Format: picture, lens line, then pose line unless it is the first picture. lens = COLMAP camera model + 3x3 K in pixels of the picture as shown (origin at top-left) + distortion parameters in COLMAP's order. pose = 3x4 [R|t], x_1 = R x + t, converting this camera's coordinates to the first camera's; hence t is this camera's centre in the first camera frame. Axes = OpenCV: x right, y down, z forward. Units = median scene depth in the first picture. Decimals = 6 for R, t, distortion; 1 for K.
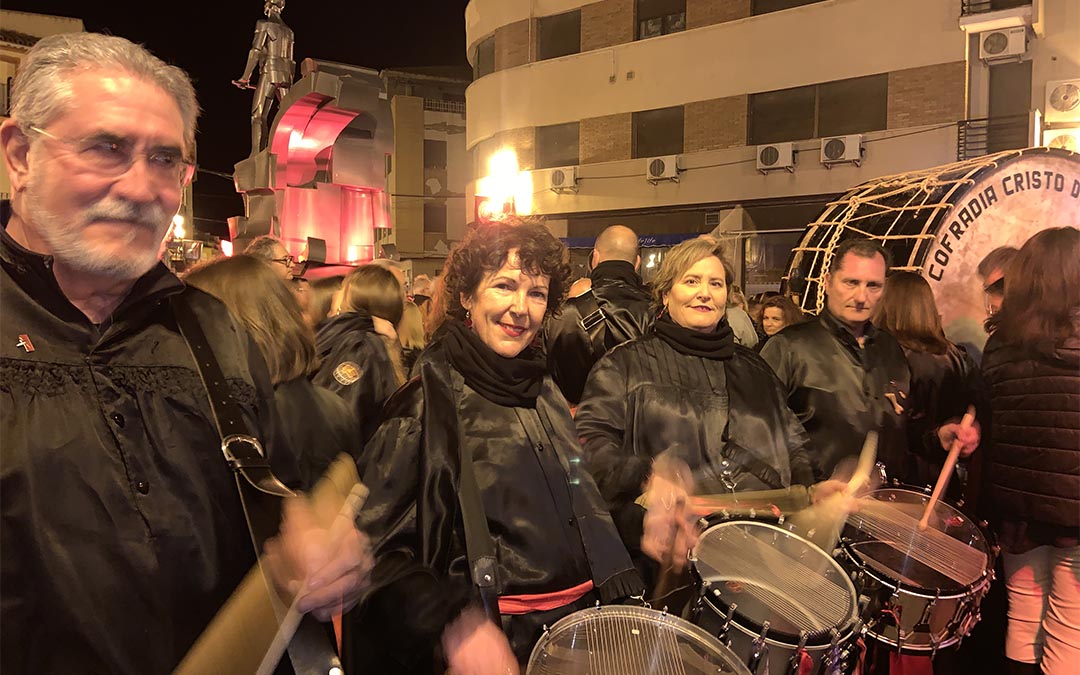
lens RADIAL K [[797.5, 0, 540.0], [0, 797.5, 337.5], [0, 0, 1]] dist [-0.002769, -0.000983]
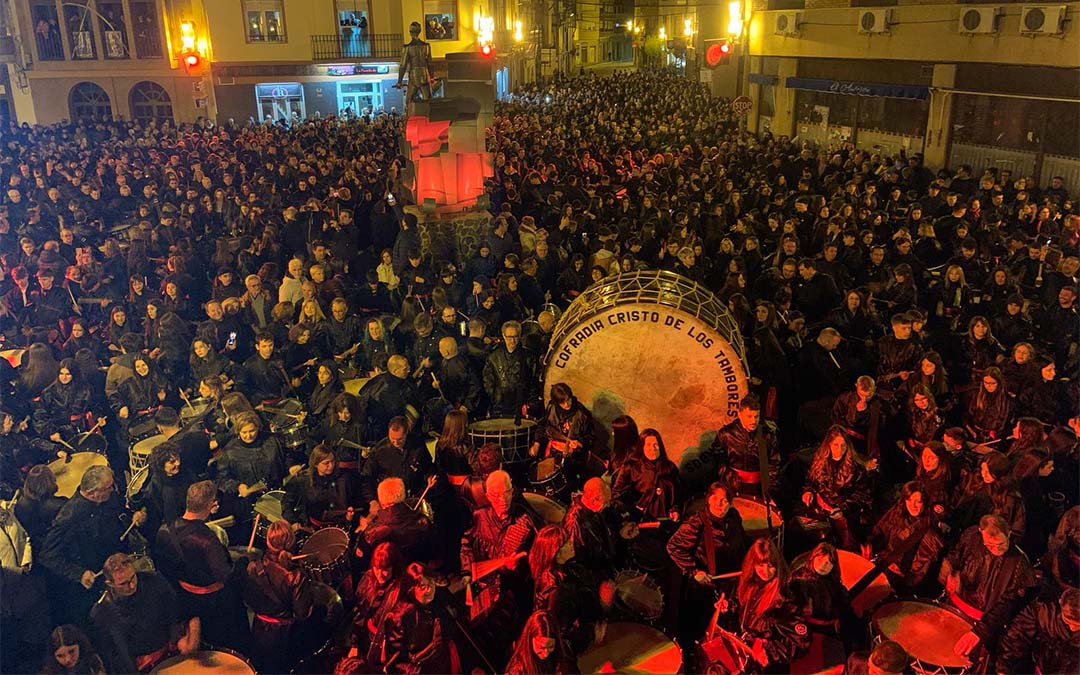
lens RADIAL K [[754.6, 0, 540.0], [0, 754.6, 337.5], [0, 0, 1]] dist [0.004672, 0.002437]
pose [[0.877400, 0.163703, -0.450967, 1.157608], [0.001871, 0.938809, 0.344432, -0.694240], [0.479757, -0.303049, 0.823405, -0.408104]]
